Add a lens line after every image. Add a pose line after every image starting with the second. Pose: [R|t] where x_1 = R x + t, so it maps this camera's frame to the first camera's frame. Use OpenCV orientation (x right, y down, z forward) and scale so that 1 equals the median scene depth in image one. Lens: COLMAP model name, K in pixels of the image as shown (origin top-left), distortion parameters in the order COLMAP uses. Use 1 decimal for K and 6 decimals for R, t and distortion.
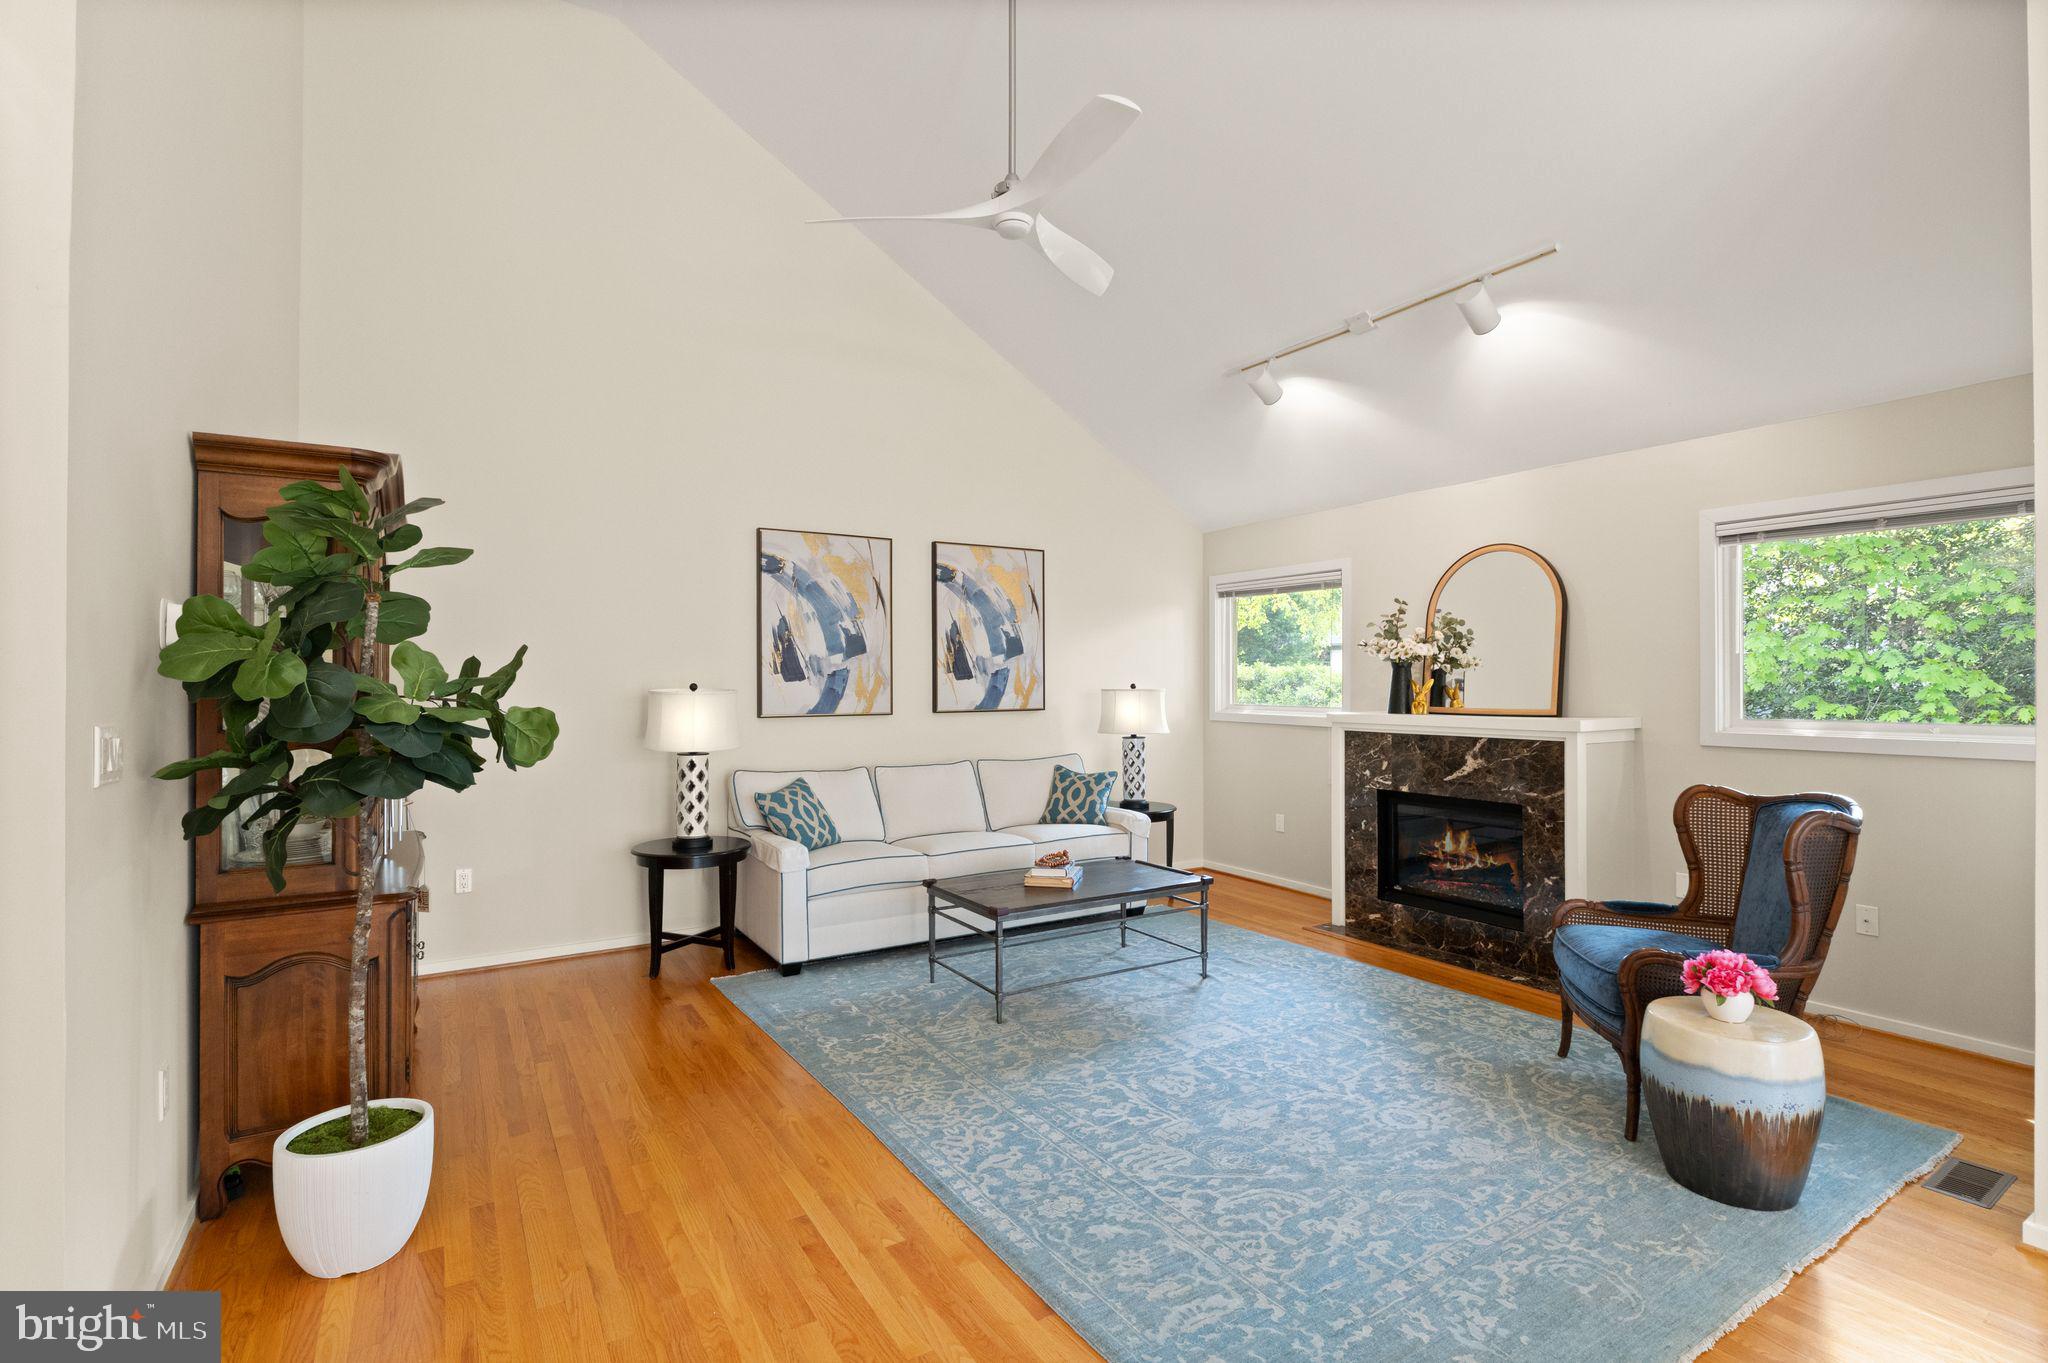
lens RADIAL K [[929.7, 0, 1024.0], [0, 929.7, 681.5], [0, 0, 1]] dist [-0.000338, -0.000126]
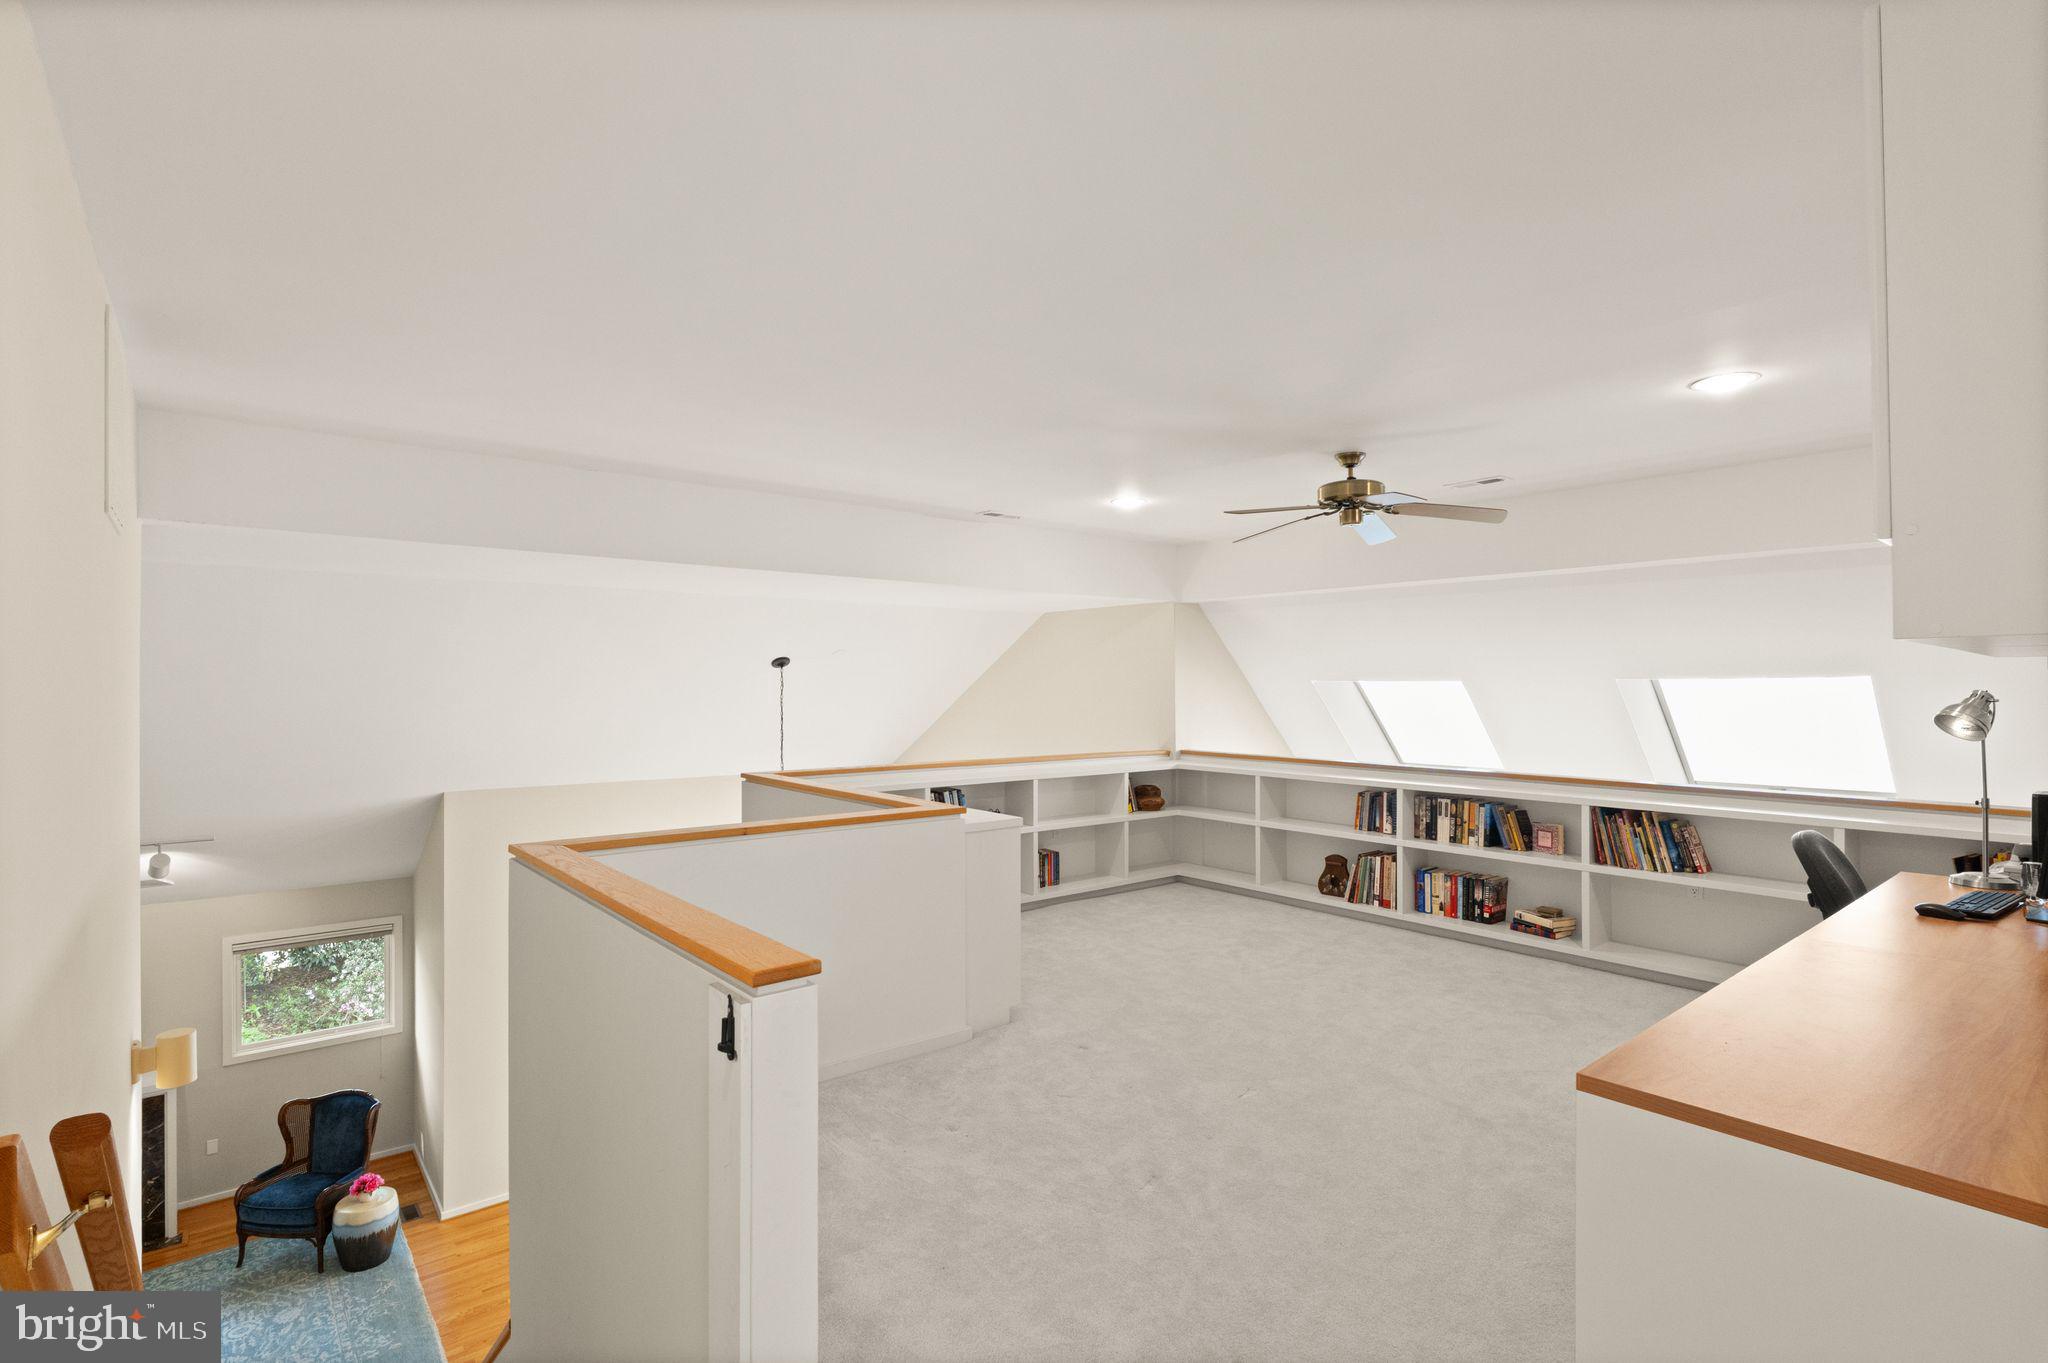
lens RADIAL K [[977.7, 0, 1035.4], [0, 977.7, 682.4], [0, 0, 1]] dist [-0.001226, -0.000873]
pose [[-0.134175, 0.003233, 0.990952, -2.164540], [-0.002732, 0.999990, -0.003633, -1.060764], [-0.990954, -0.003195, -0.134164, -0.504992]]
